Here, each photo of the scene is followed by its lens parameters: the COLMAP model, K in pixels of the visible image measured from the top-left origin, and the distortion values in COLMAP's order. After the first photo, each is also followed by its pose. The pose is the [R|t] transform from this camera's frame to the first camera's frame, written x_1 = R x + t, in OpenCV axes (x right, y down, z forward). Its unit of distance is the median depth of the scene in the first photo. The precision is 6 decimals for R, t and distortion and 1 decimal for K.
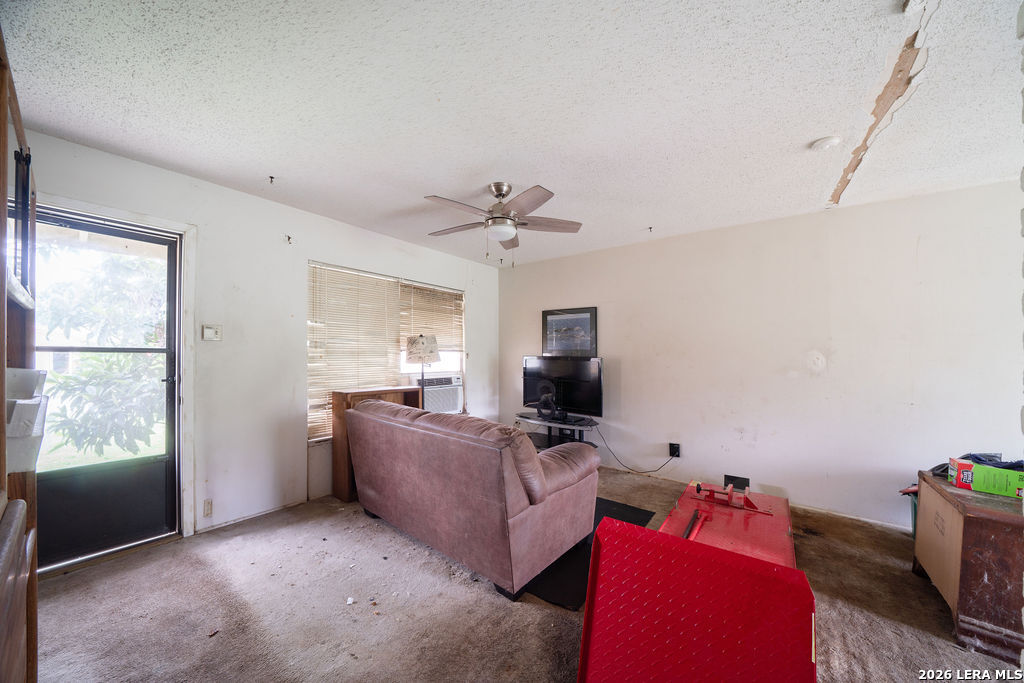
lens RADIAL K [[350.2, 0, 511.3], [0, 350.2, 353.7], [0, 0, 1]] dist [-0.000787, -0.000134]
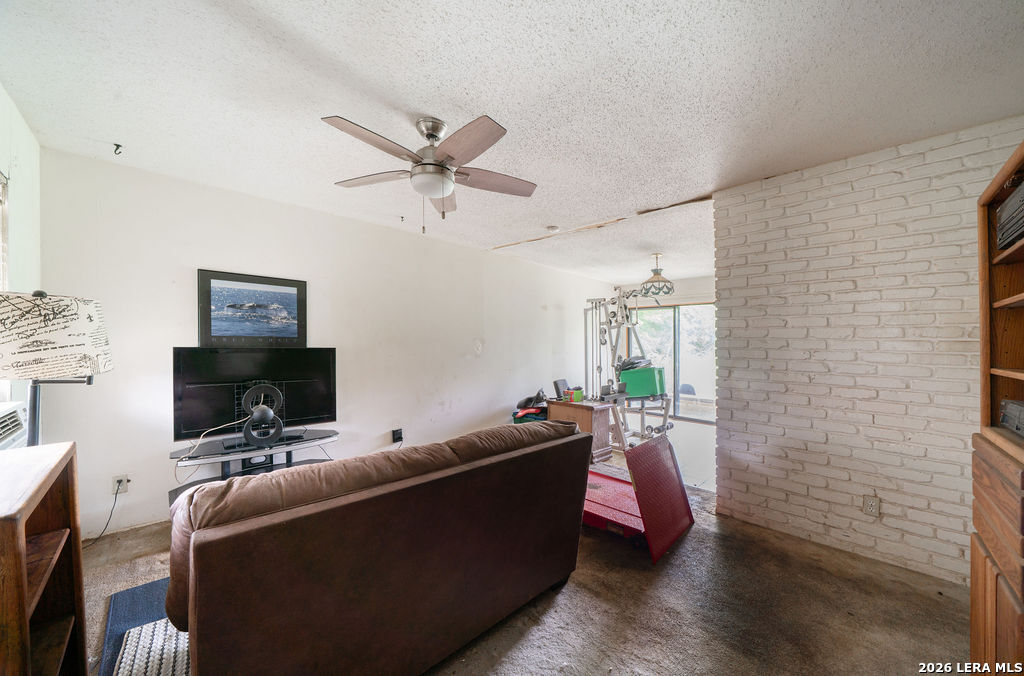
lens RADIAL K [[369.5, 0, 512.0], [0, 369.5, 338.0], [0, 0, 1]] dist [0.000229, 0.000011]
pose [[0.138678, 0.005813, 0.990320, -0.512796], [-0.005786, 0.999970, -0.005059, -0.009109], [-0.990321, -0.005029, 0.138708, 0.462512]]
